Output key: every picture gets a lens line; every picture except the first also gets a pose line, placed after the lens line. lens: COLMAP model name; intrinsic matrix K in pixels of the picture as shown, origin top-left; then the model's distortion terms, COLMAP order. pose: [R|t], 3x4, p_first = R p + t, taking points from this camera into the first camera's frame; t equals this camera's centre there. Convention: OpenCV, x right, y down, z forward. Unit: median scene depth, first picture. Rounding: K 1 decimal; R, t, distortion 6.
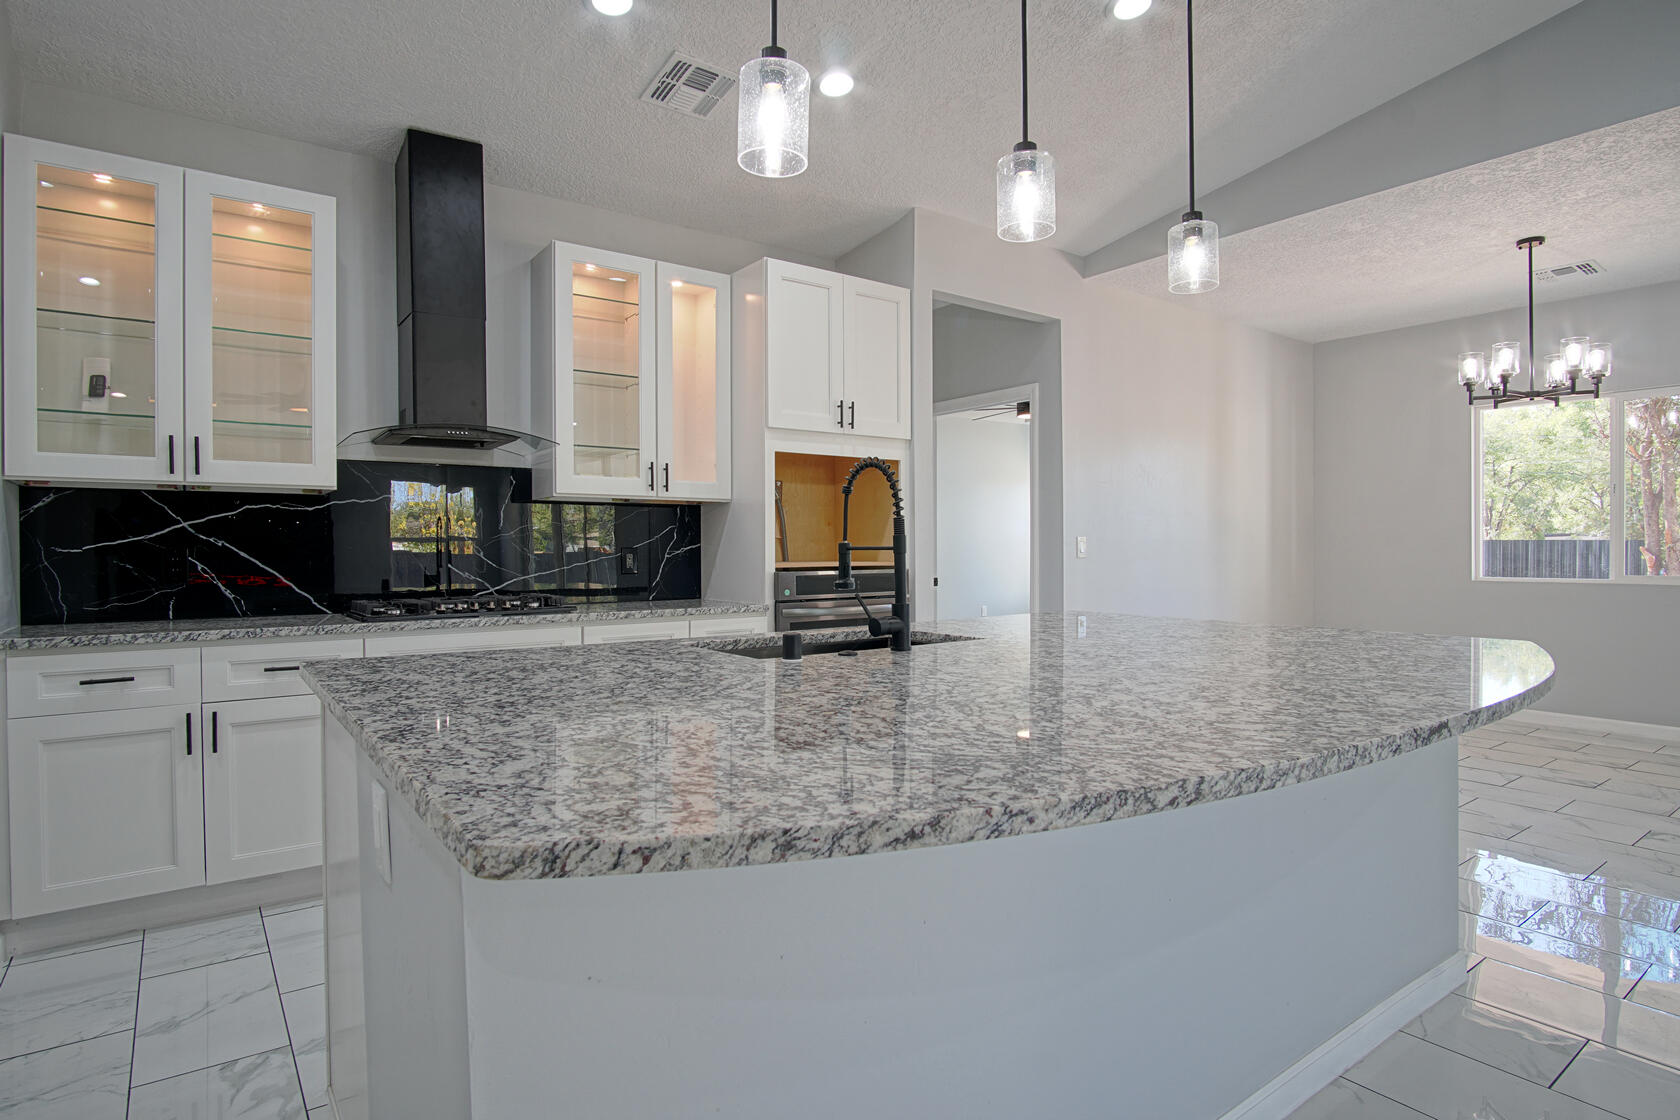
lens RADIAL K [[895.5, 0, 833.2], [0, 895.5, 558.3], [0, 0, 1]] dist [-0.033352, 0.009303]
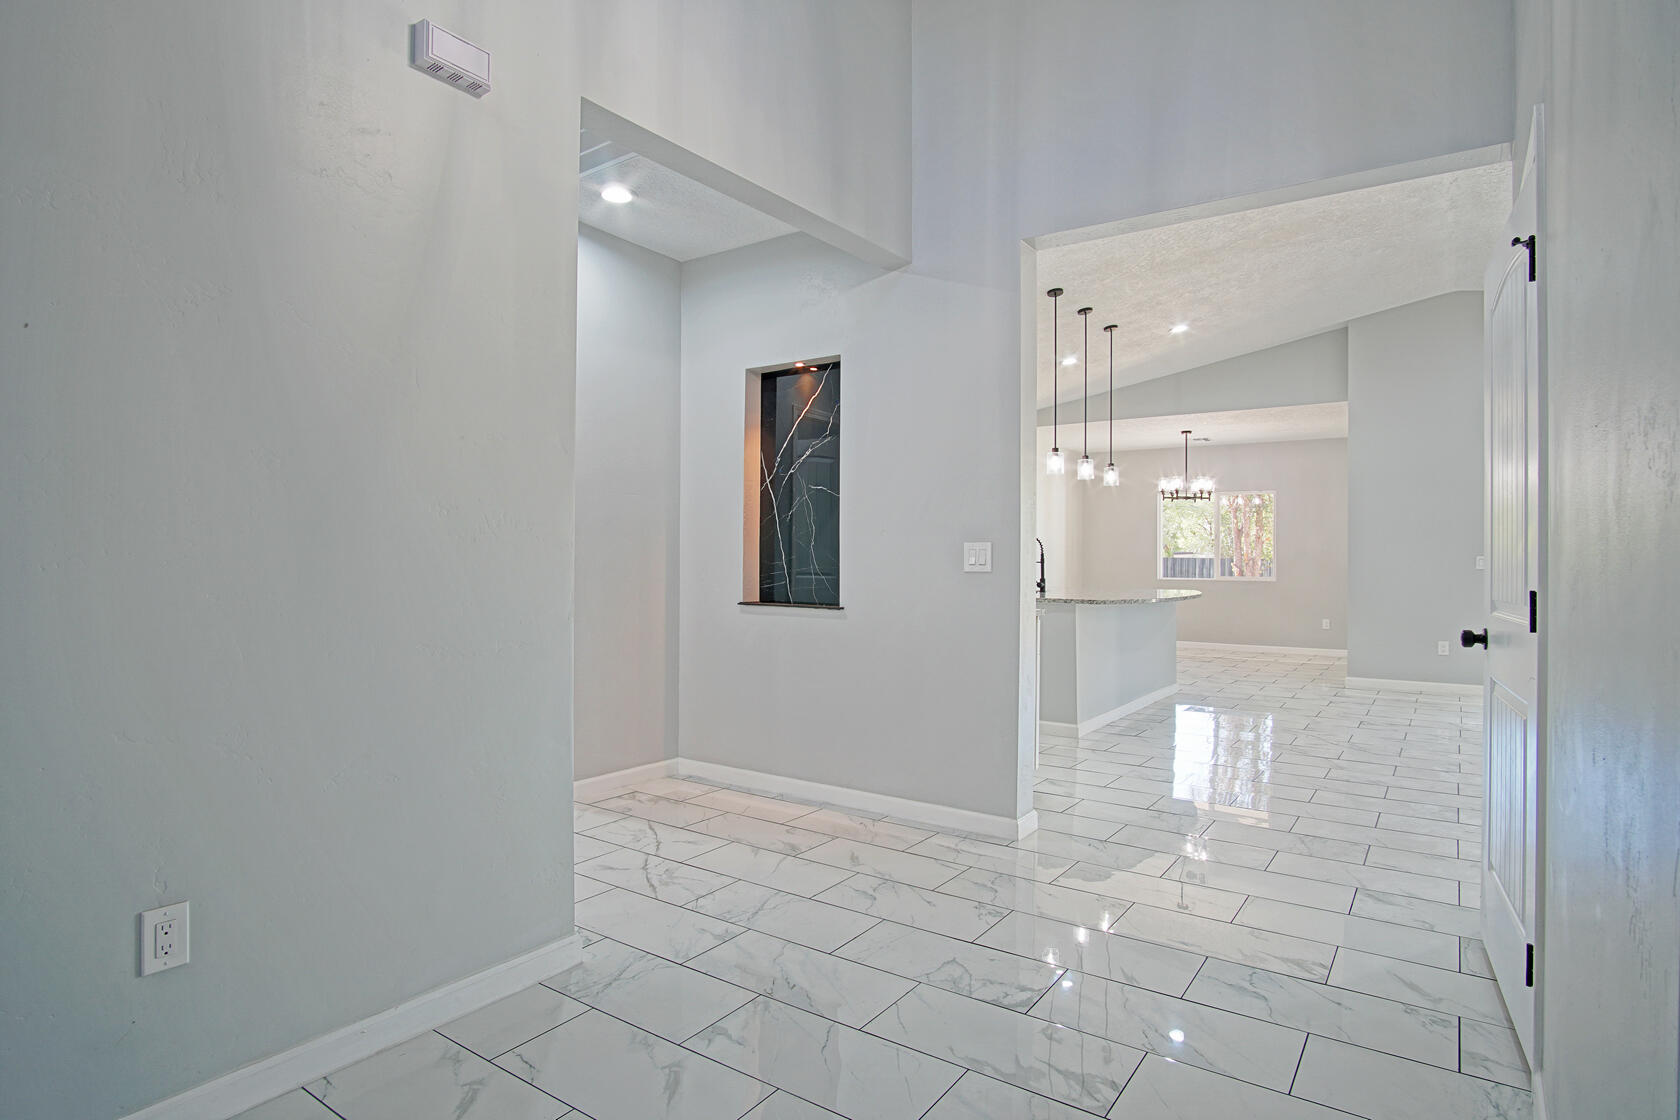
lens RADIAL K [[895.5, 0, 833.2], [0, 895.5, 558.3], [0, 0, 1]] dist [-0.033352, 0.009303]
pose [[0.949772, 0.008810, 0.312818, -0.950993], [-0.004859, 0.999898, -0.013406, 0.012397], [-0.312904, 0.011212, 0.949719, -1.083272]]
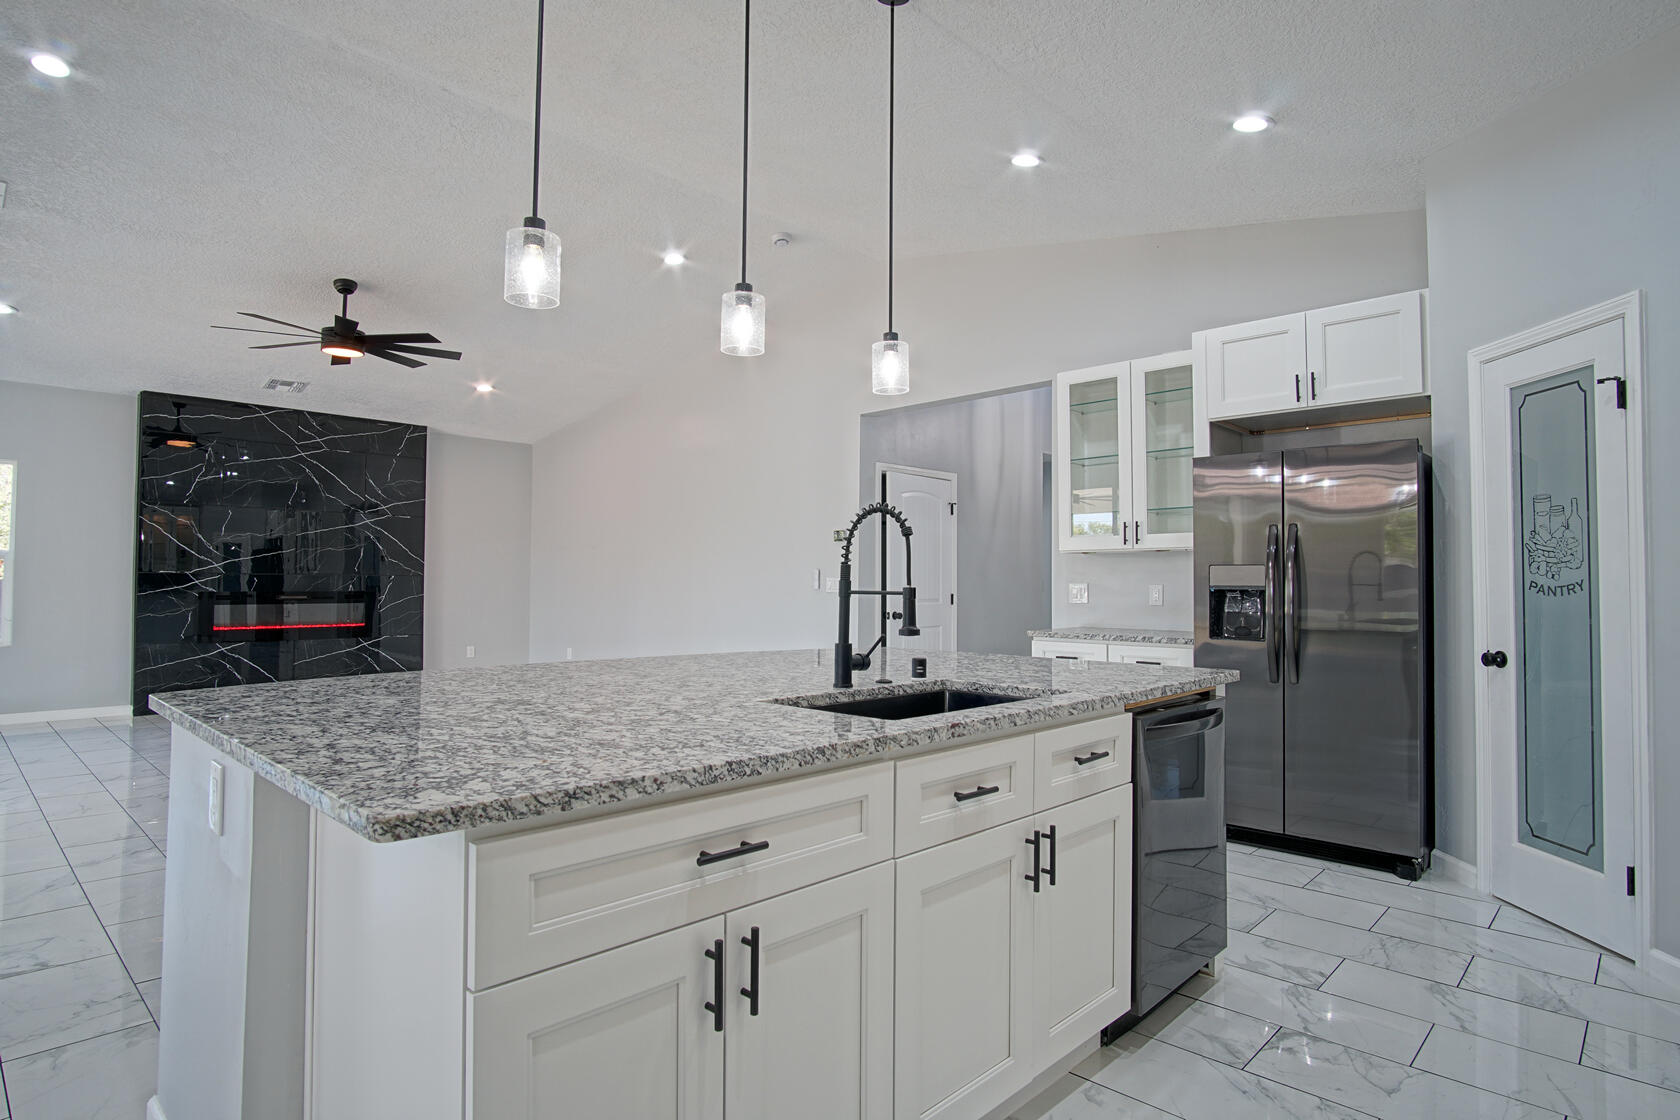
lens RADIAL K [[895.5, 0, 833.2], [0, 895.5, 558.3], [0, 0, 1]] dist [-0.033352, 0.009303]
pose [[-0.985408, -0.009961, -0.169919, 0.148291], [-0.006863, 0.999800, -0.018807, -0.017518], [0.170072, -0.017367, -0.985279, 1.117838]]
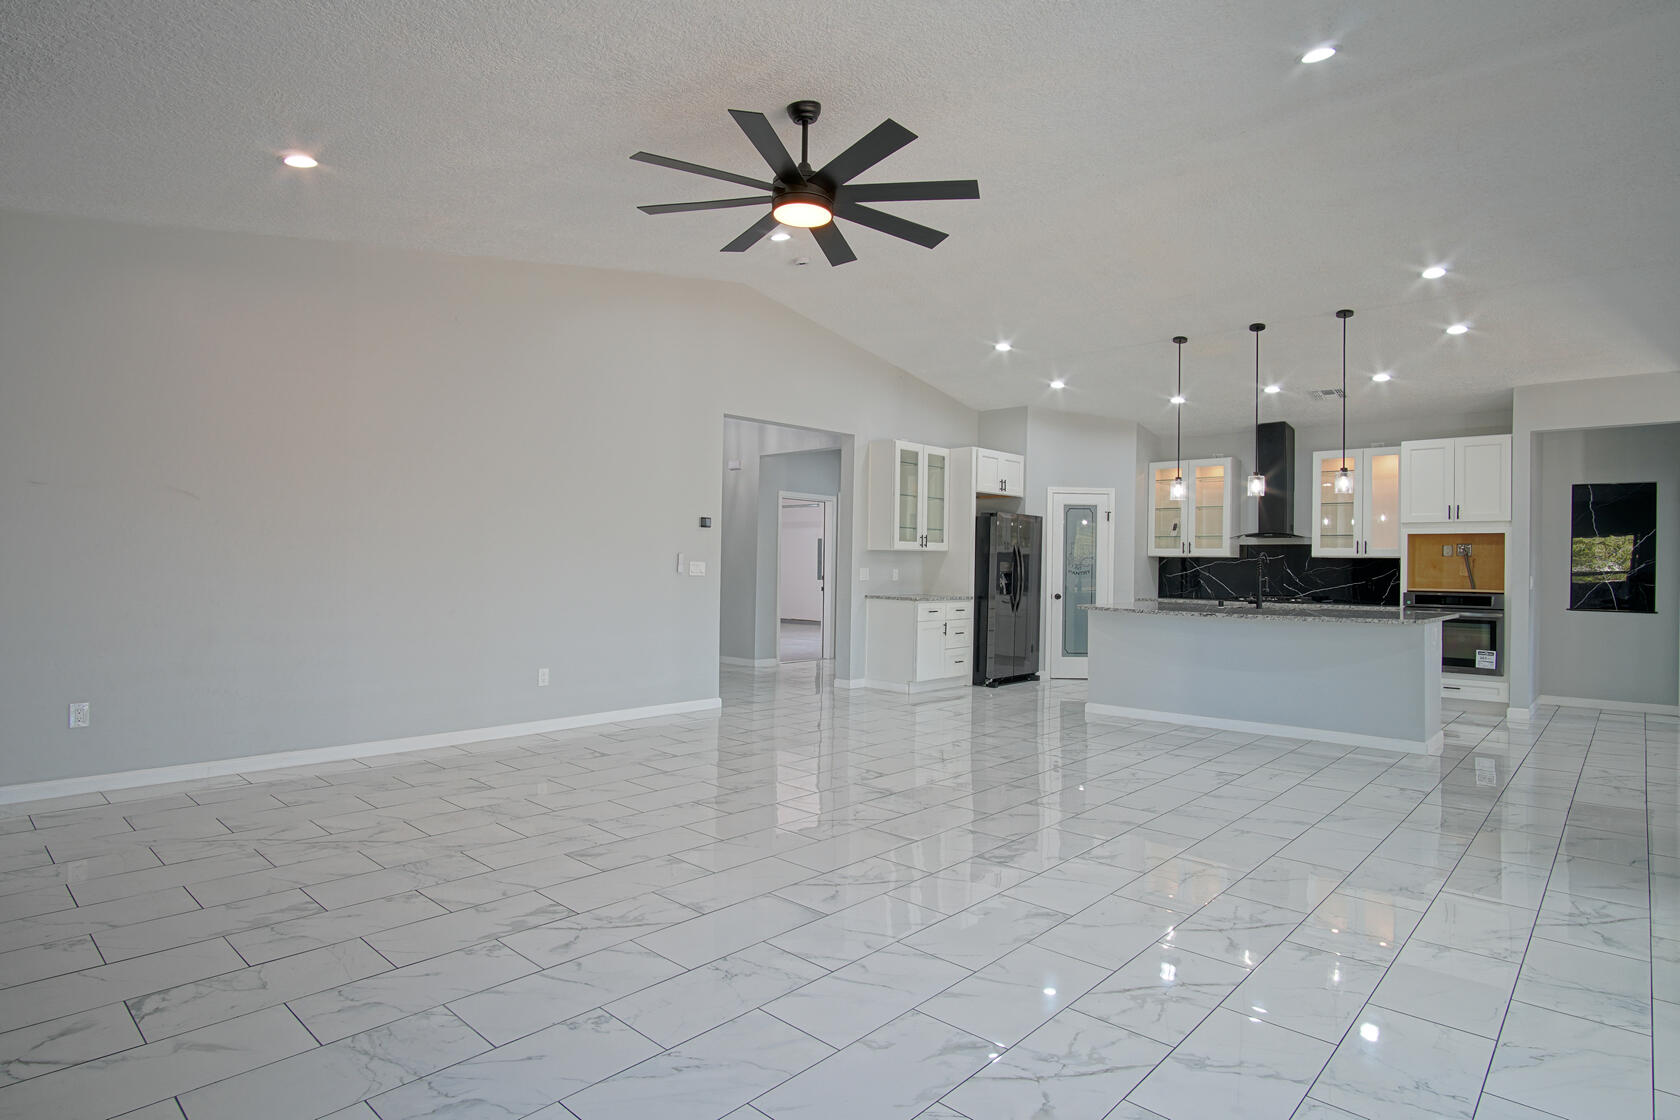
lens RADIAL K [[895.5, 0, 833.2], [0, 895.5, 558.3], [0, 0, 1]] dist [-0.033352, 0.009303]
pose [[0.186916, -0.002152, -0.982373, 1.714400], [-0.026205, 0.999631, -0.007175, -0.013879], [0.982026, 0.027085, 0.186791, -0.692365]]
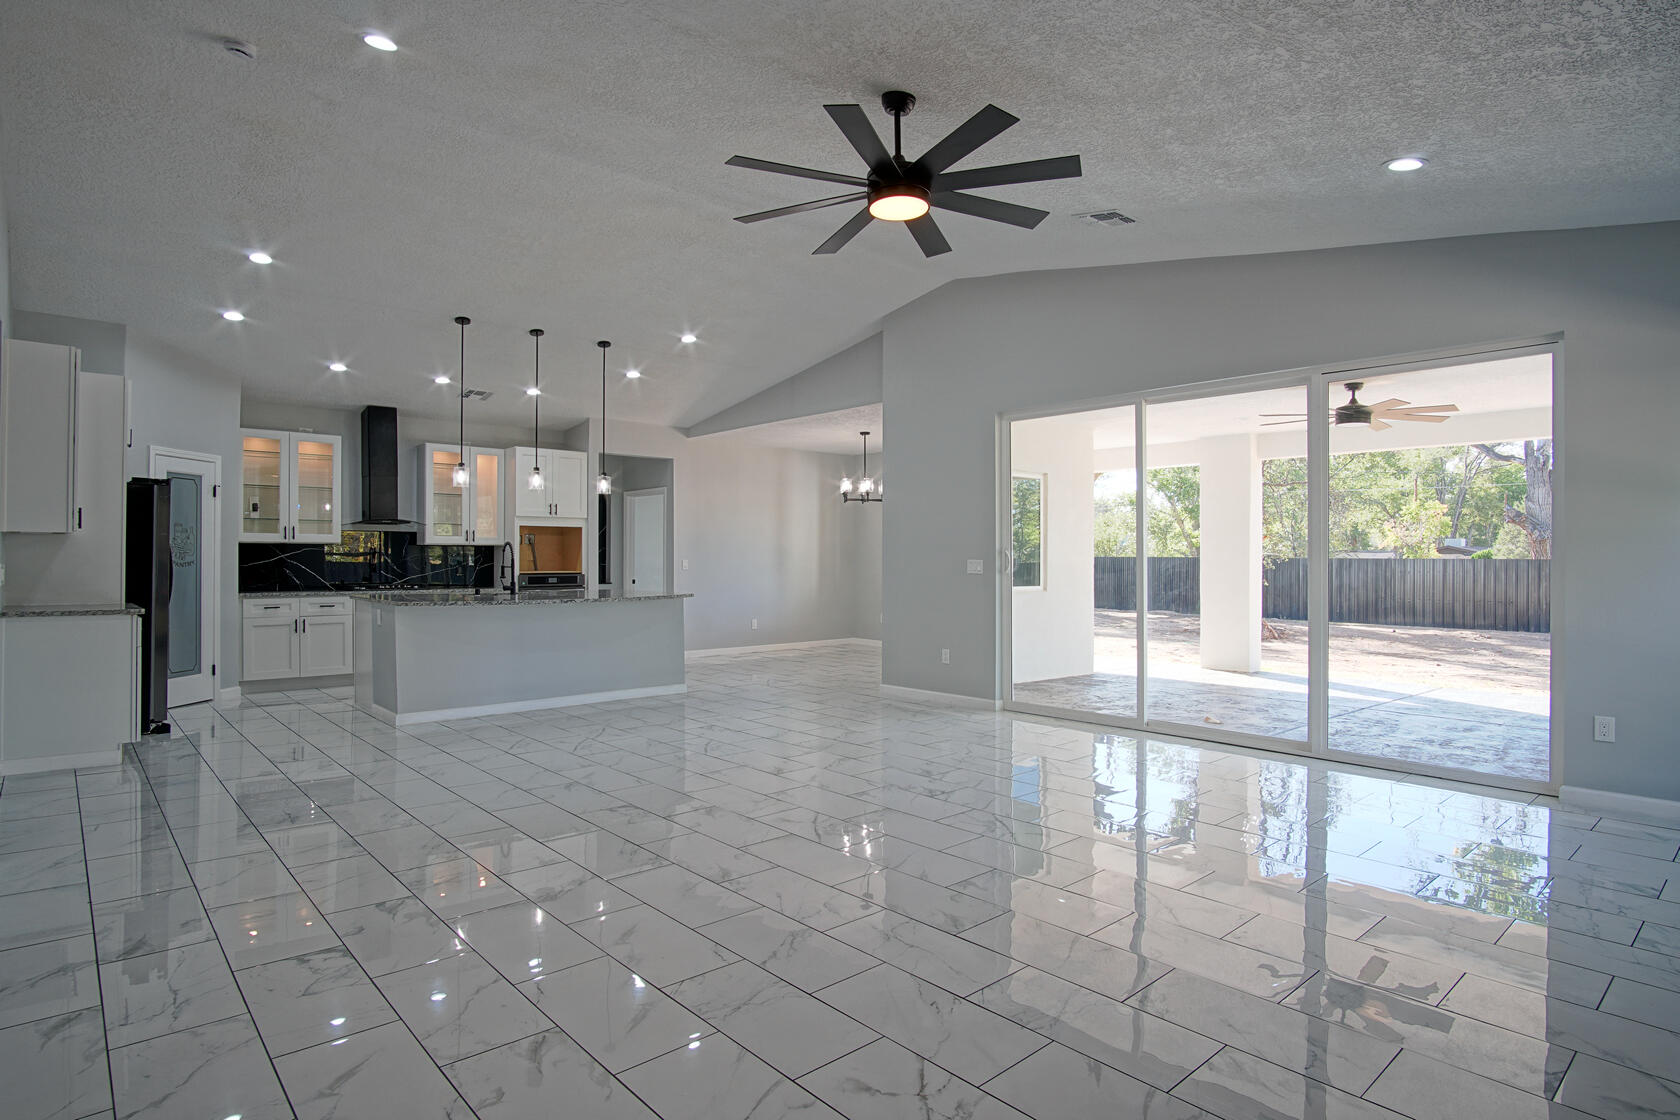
lens RADIAL K [[895.5, 0, 833.2], [0, 895.5, 558.3], [0, 0, 1]] dist [-0.033352, 0.009303]
pose [[0.996007, 0.005671, 0.089096, 0.577352], [-0.004647, 0.999921, -0.011702, -0.005817], [-0.089156, 0.011241, 0.995954, -1.514768]]
